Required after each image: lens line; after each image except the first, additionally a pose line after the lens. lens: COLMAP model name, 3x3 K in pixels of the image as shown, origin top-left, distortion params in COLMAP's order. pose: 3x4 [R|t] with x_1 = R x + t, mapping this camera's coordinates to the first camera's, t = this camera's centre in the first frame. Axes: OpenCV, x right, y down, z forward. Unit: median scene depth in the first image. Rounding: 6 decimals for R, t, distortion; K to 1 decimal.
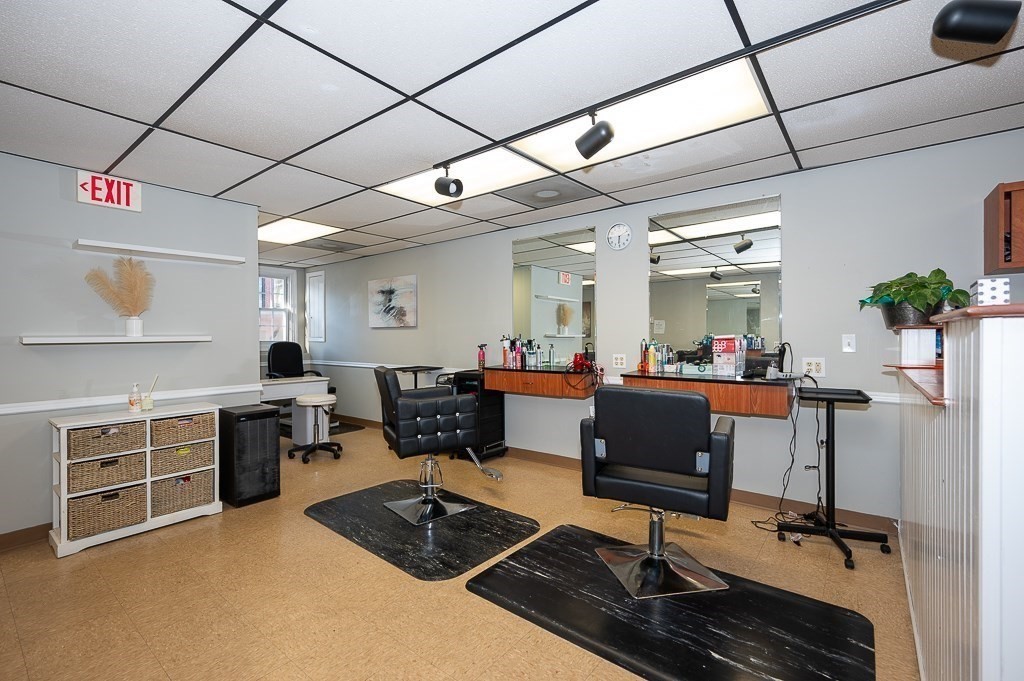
lens RADIAL K [[450.7, 0, 514.3], [0, 450.7, 336.7], [0, 0, 1]] dist [0.004893, 0.001982]
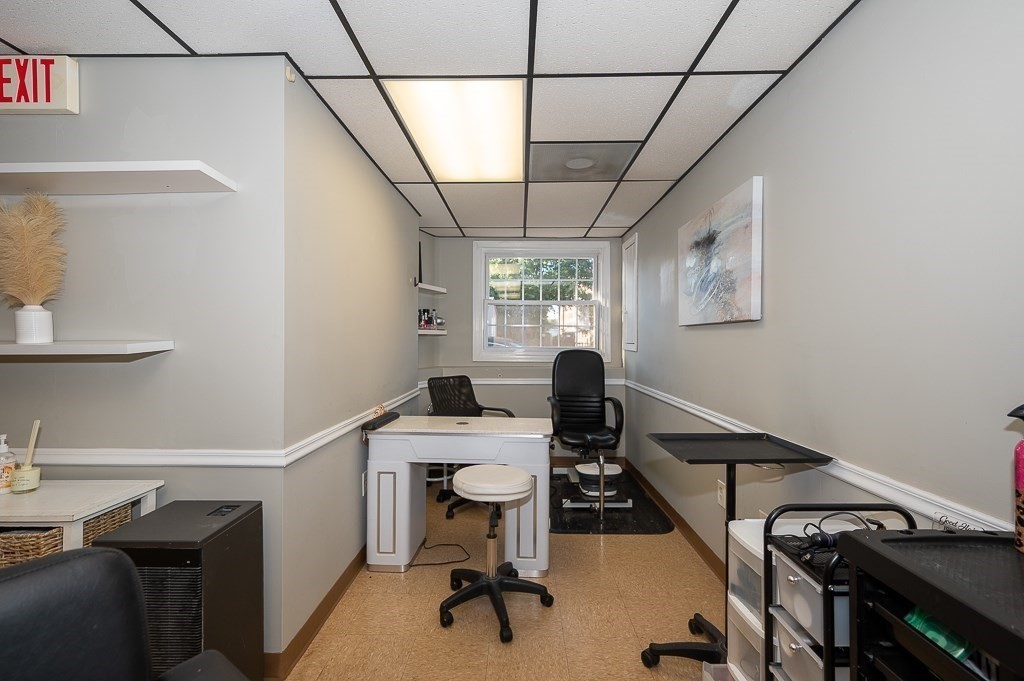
lens RADIAL K [[450.7, 0, 508.8], [0, 450.7, 340.0], [0, 0, 1]] dist [0.004893, 0.001982]
pose [[0.598870, 0.005819, -0.800825, -0.092242], [-0.006225, 0.999977, 0.002611, -0.008790], [0.800822, 0.003422, 0.598893, 1.250955]]
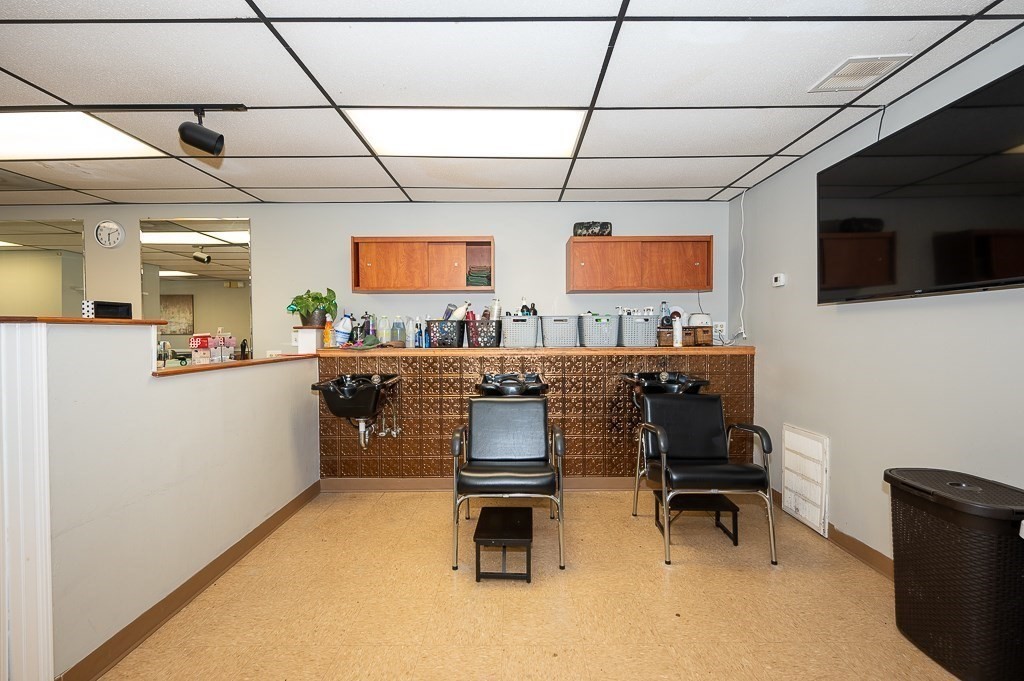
lens RADIAL K [[450.7, 0, 517.4], [0, 450.7, 341.3], [0, 0, 1]] dist [0.004893, 0.001982]
pose [[0.784890, -0.014904, 0.619456, 0.421997], [0.004864, 0.999828, 0.017893, 0.000152], [-0.619616, -0.011031, 0.784827, -0.454907]]
